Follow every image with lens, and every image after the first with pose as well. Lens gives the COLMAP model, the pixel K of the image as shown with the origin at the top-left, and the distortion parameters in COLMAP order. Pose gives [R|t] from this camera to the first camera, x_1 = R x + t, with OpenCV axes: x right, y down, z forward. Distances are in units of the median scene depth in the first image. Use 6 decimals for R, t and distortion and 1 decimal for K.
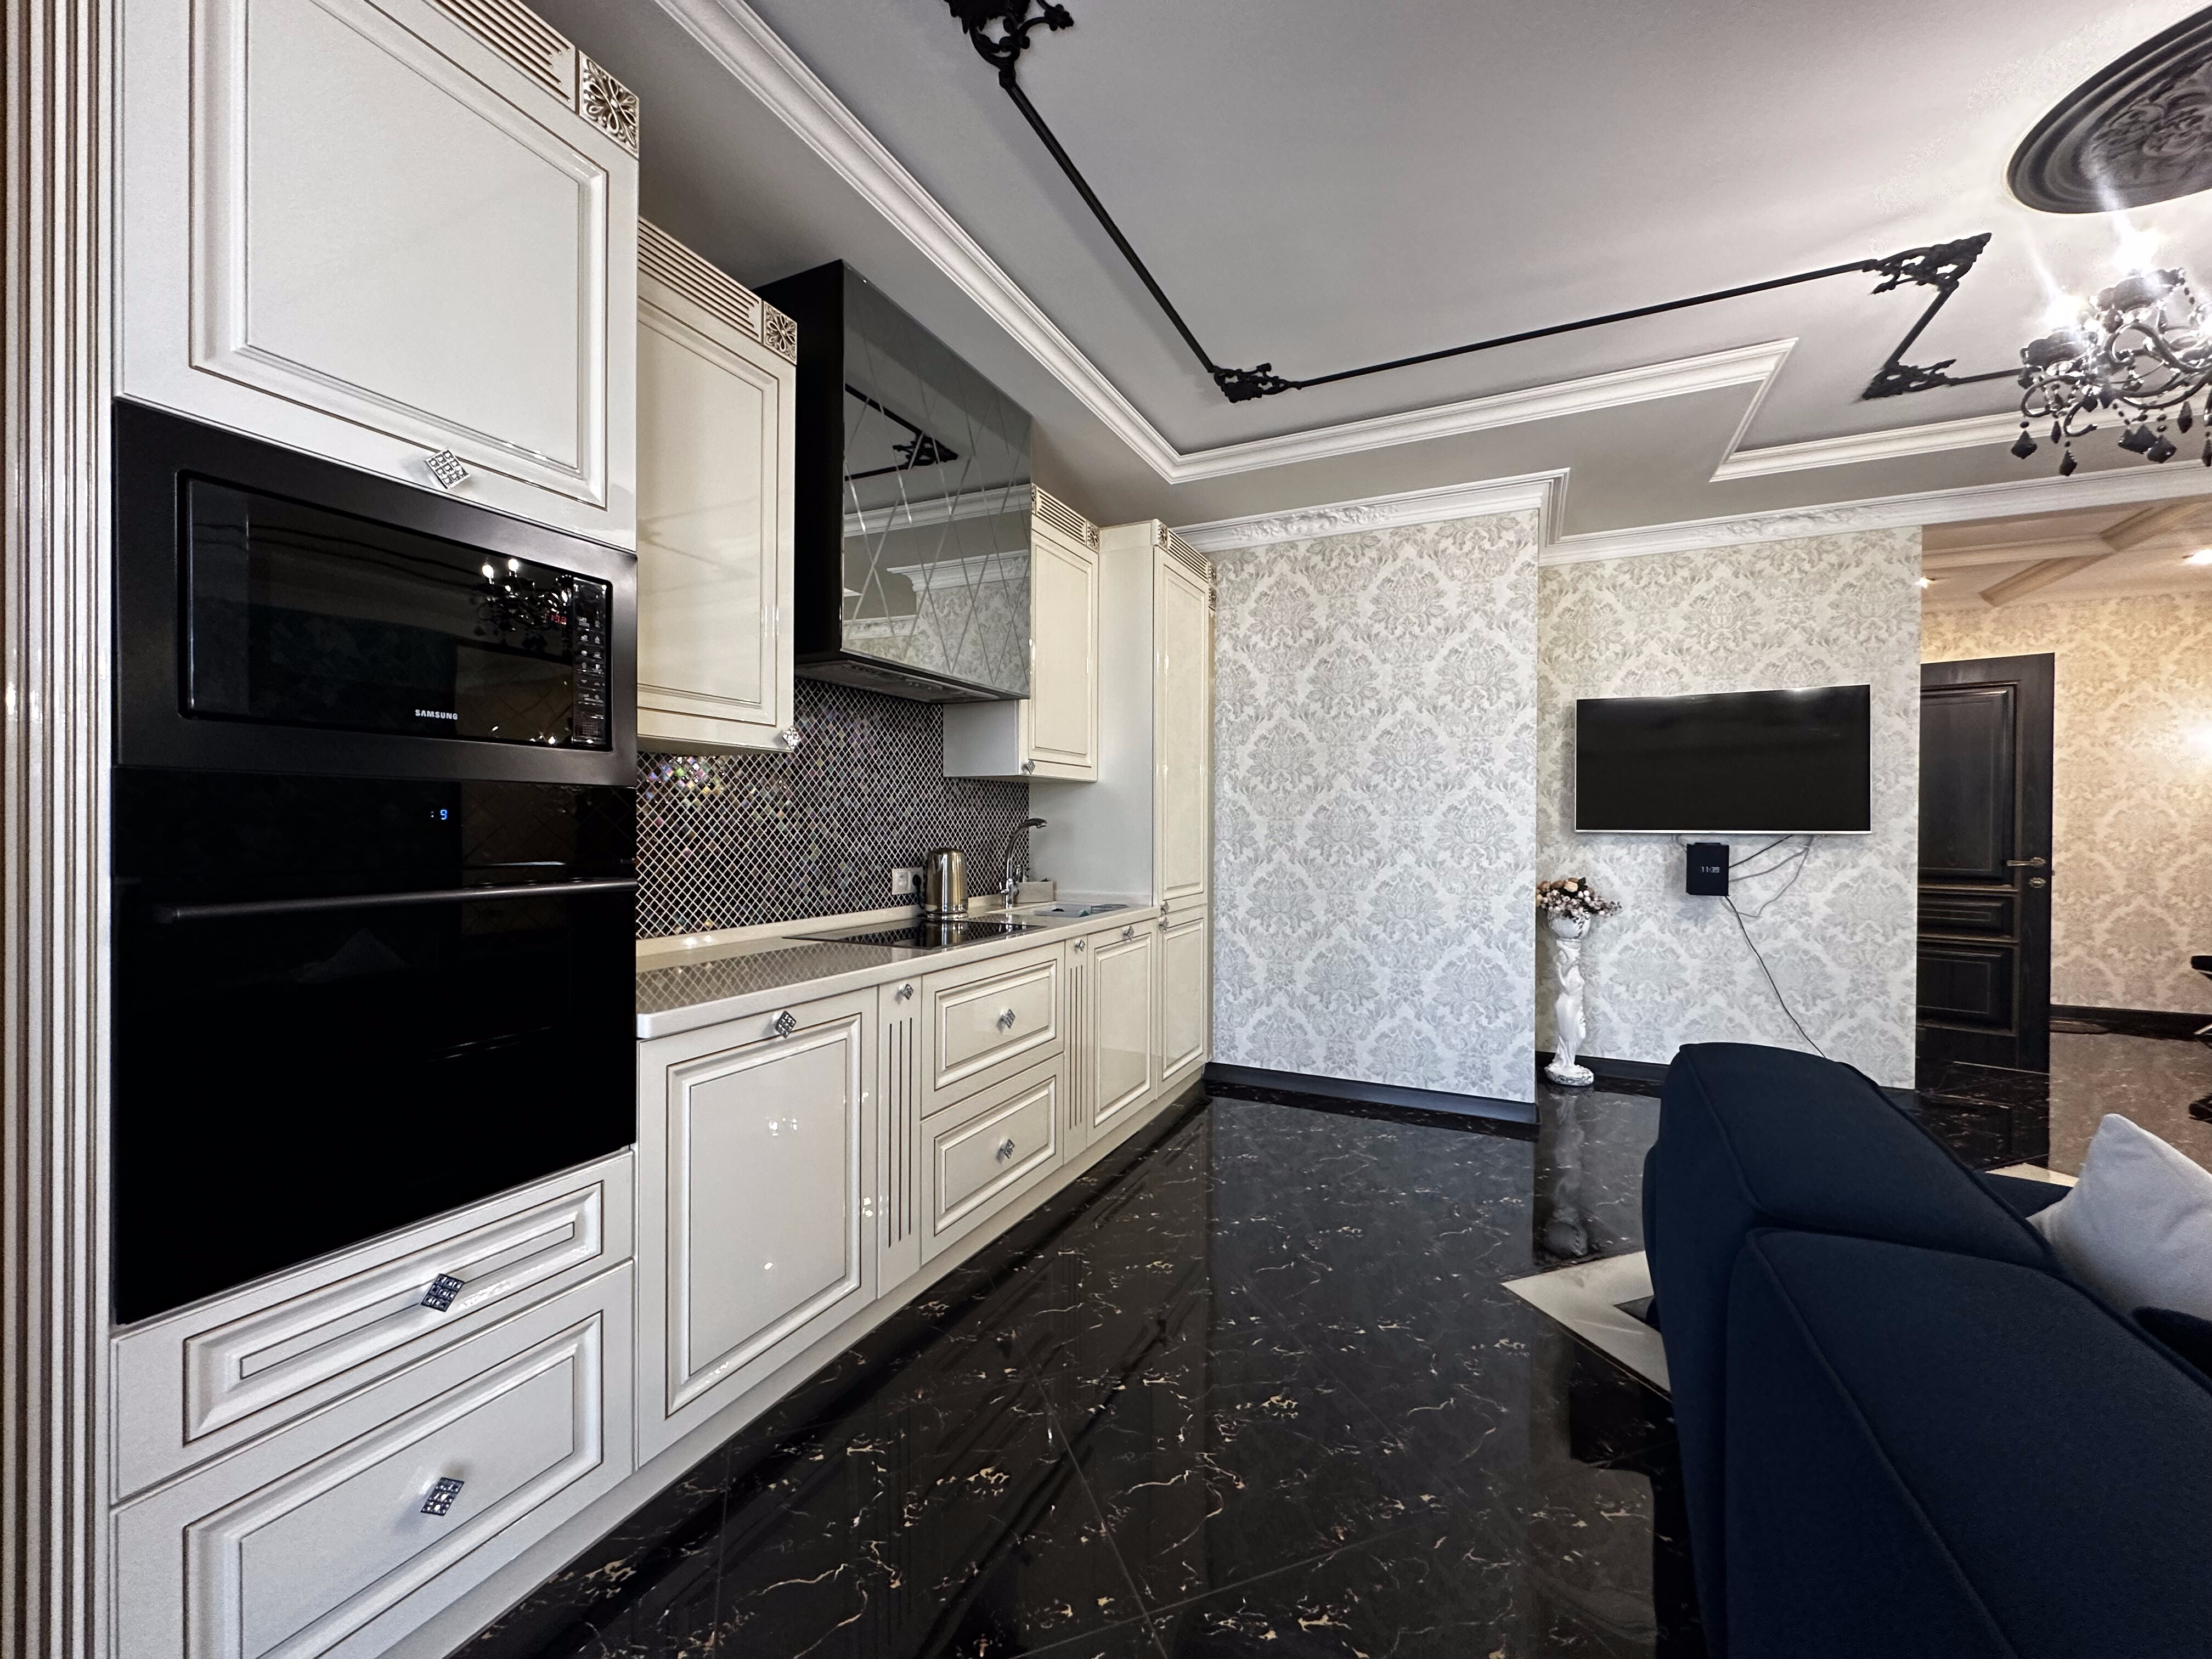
lens RADIAL K [[888.0, 0, 1104.2], [0, 888.0, 830.3], [0, 0, 1]] dist [-0.001976, 0.000349]
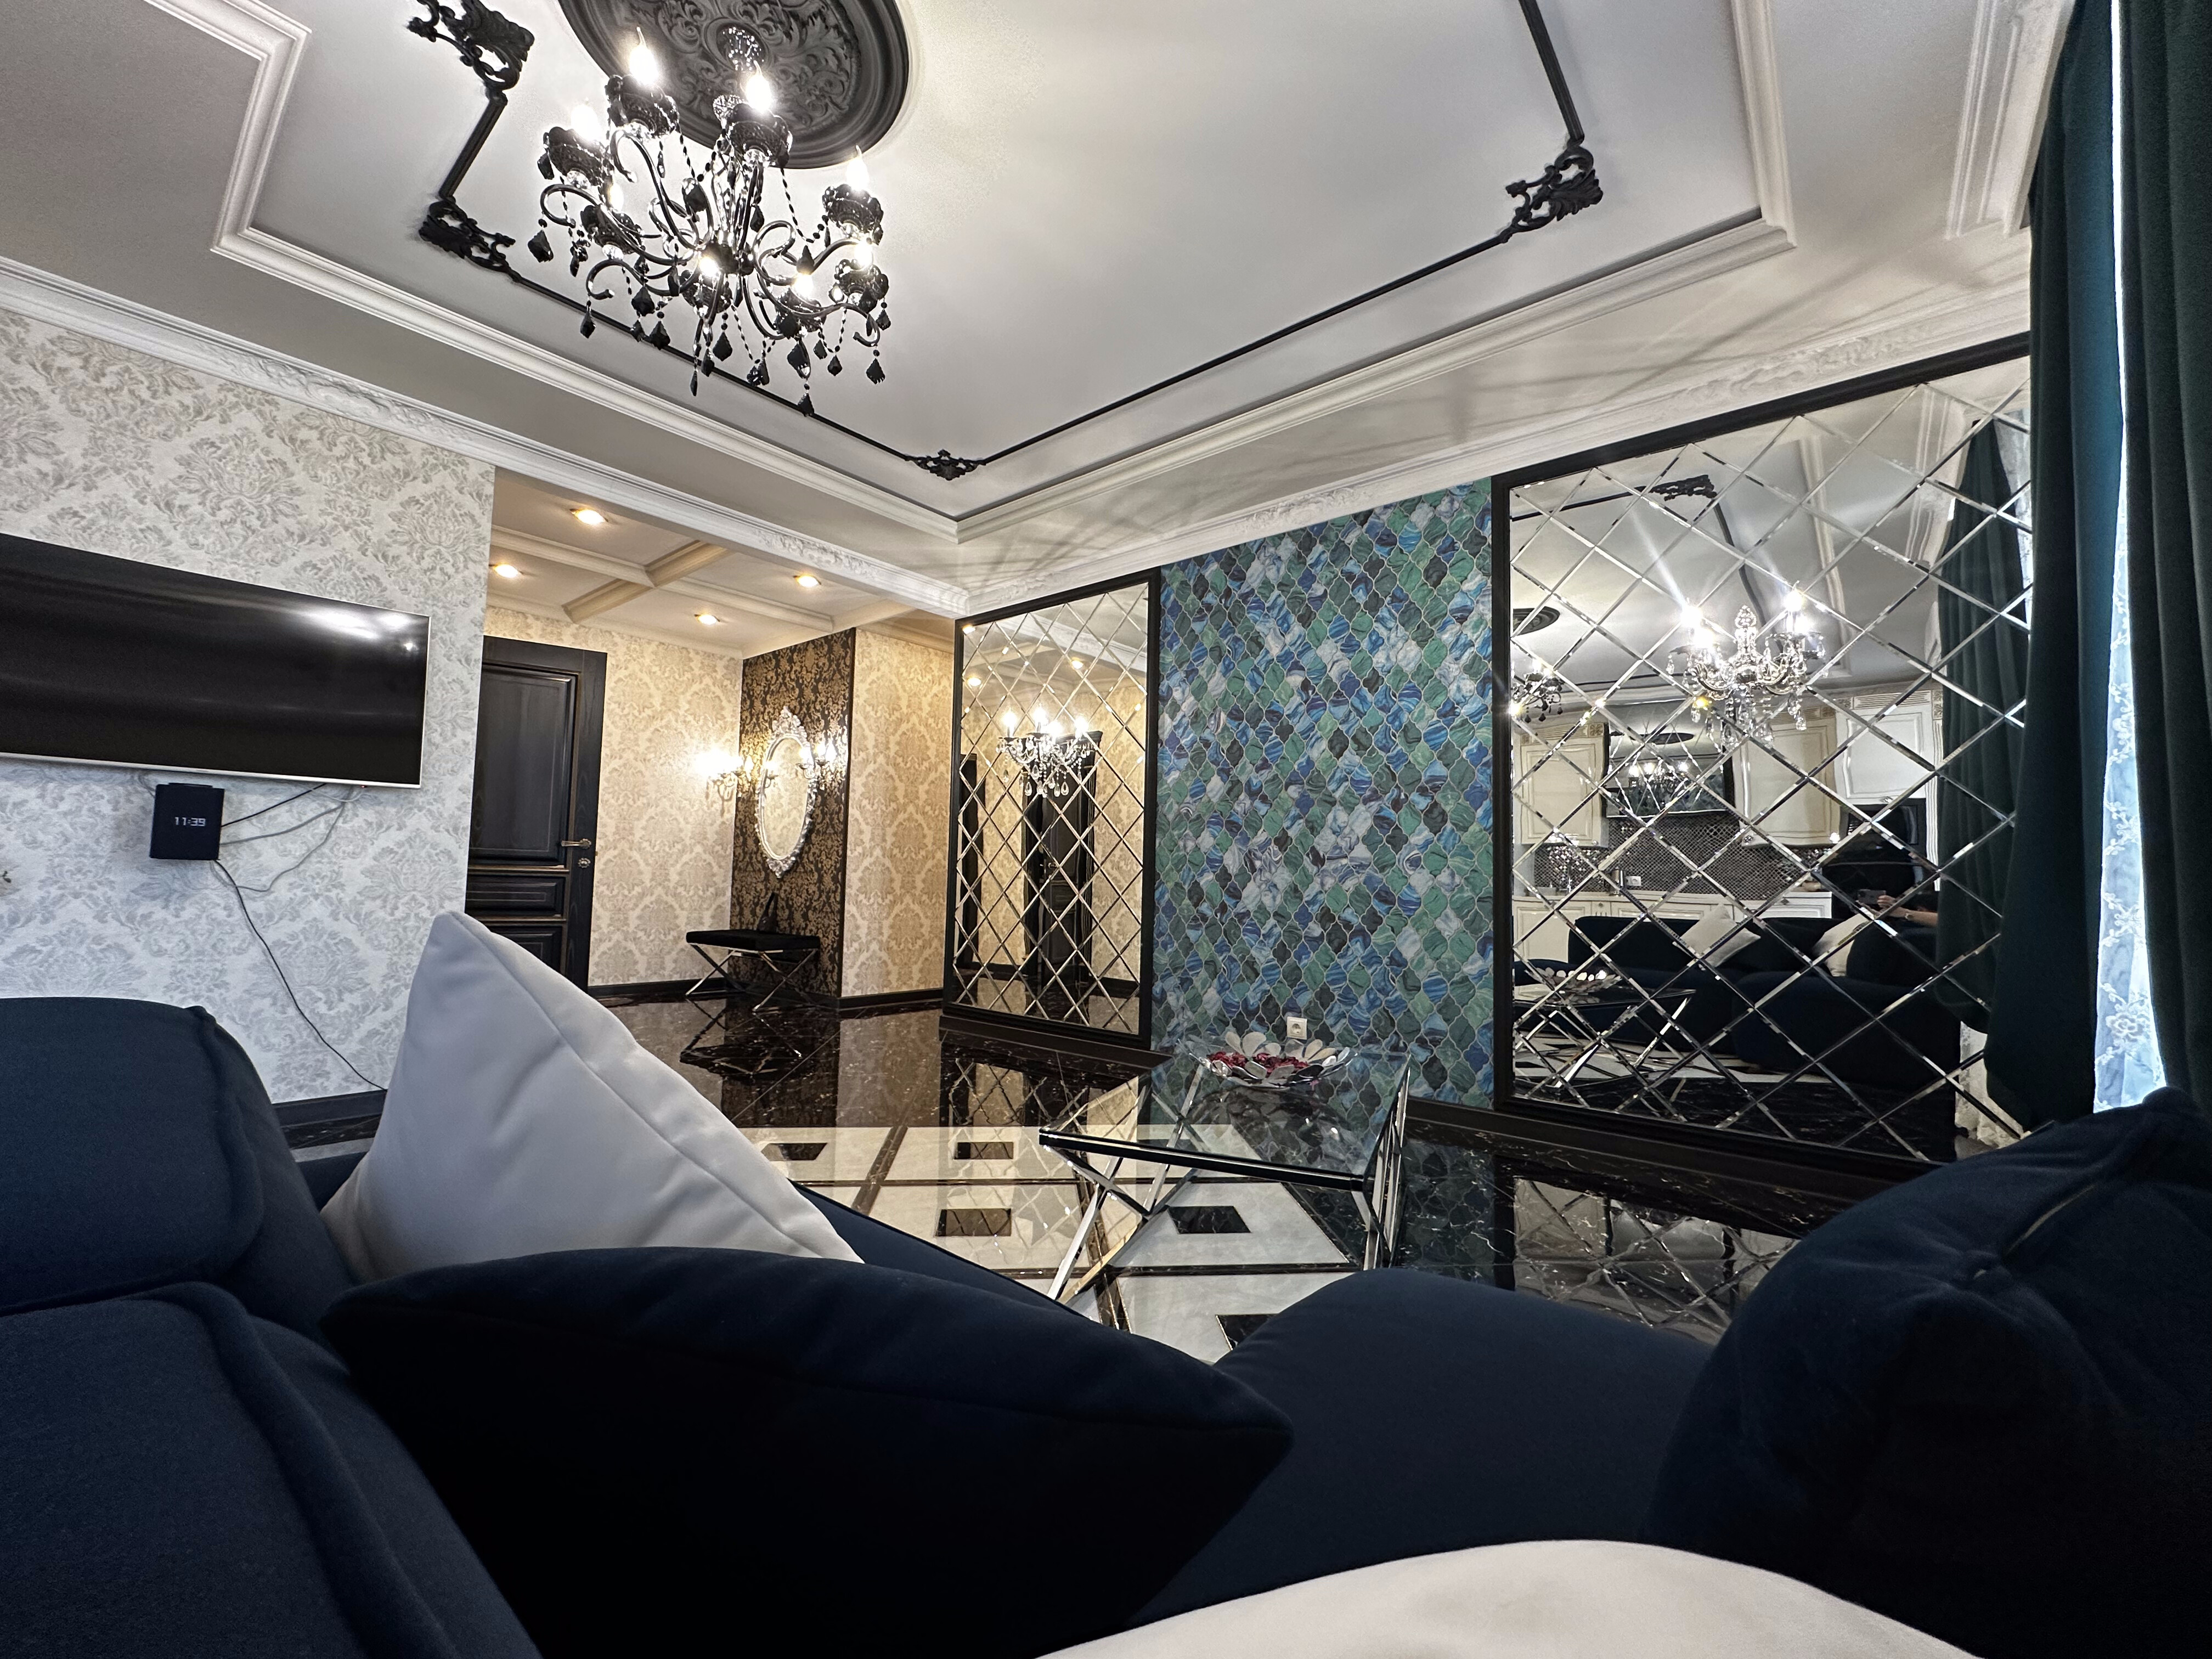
lens RADIAL K [[888.0, 0, 1104.2], [0, 888.0, 830.3], [0, 0, 1]] dist [-0.001976, 0.000349]
pose [[0.255475, 0.060454, 0.964924, 0.197030], [-0.014486, 0.998170, -0.058701, 0.080060], [-0.966707, 0.001019, 0.255883, 0.133597]]
